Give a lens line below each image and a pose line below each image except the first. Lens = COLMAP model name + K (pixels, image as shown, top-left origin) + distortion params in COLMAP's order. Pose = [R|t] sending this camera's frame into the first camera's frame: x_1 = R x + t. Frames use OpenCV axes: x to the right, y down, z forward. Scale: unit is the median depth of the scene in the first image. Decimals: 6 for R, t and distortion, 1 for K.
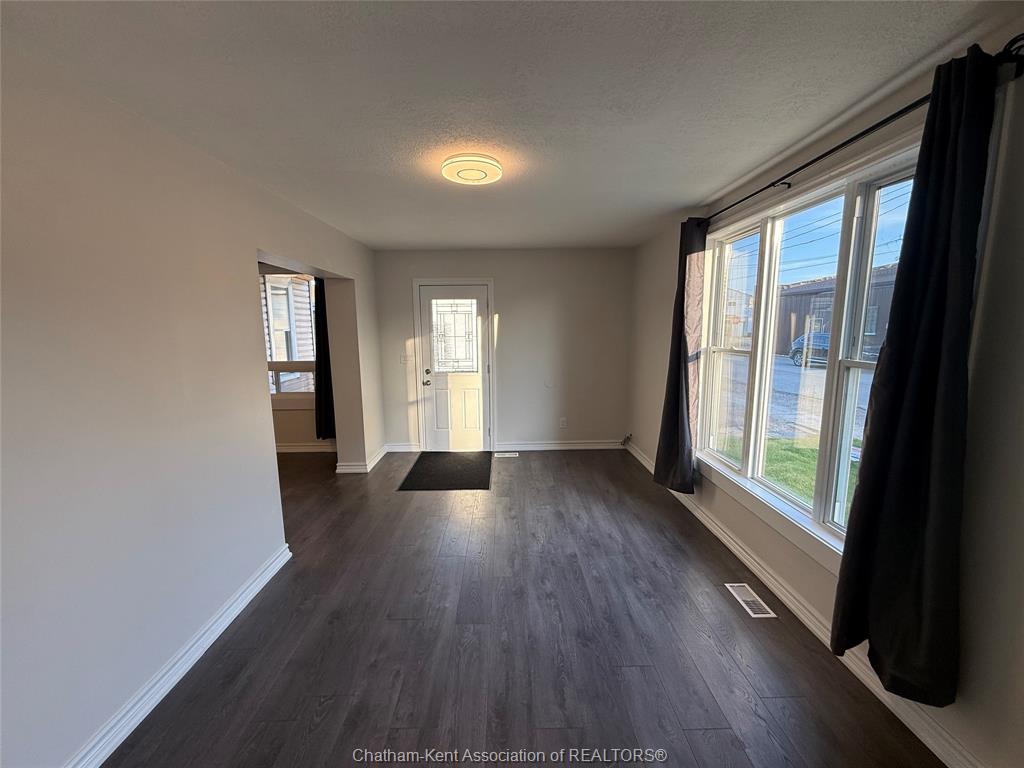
lens RADIAL K [[411.9, 0, 520.2], [0, 411.9, 390.4], [0, 0, 1]] dist [-0.000134, 0.000583]
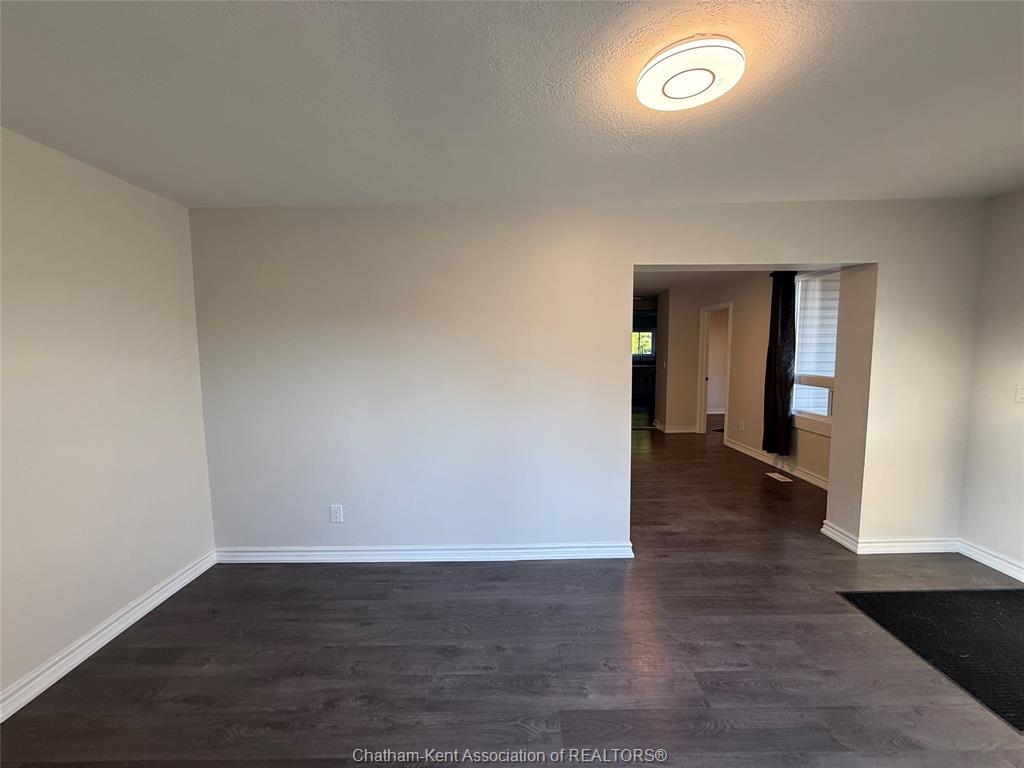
lens RADIAL K [[411.9, 0, 507.3], [0, 411.9, 384.0], [0, 0, 1]] dist [-0.000134, 0.000583]
pose [[-0.031762, 0.107326, -0.993716, 0.481557], [-0.147532, 0.982824, 0.110865, -0.104104], [0.988547, 0.150126, -0.015382, 0.699267]]
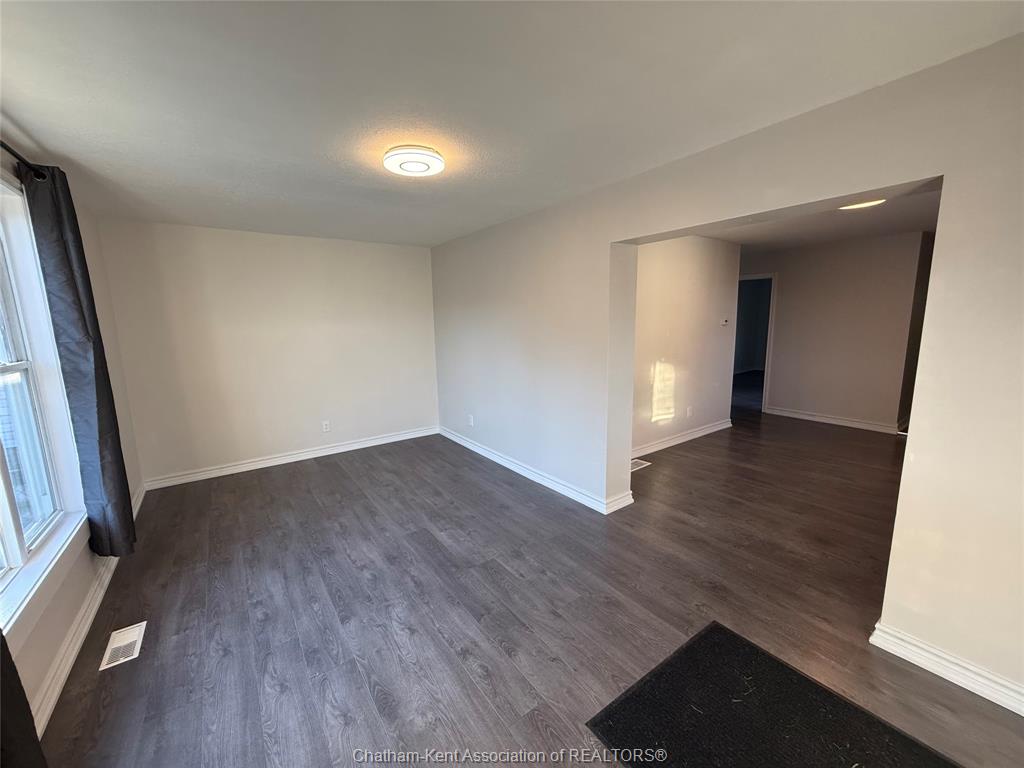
lens RADIAL K [[411.9, 0, 511.2], [0, 411.9, 379.4], [0, 0, 1]] dist [-0.000134, 0.000583]
pose [[-0.837004, 0.109415, -0.536146, 0.258014], [-0.055020, 0.958011, 0.281404, -0.291552], [0.544424, 0.265035, -0.795839, 1.840290]]
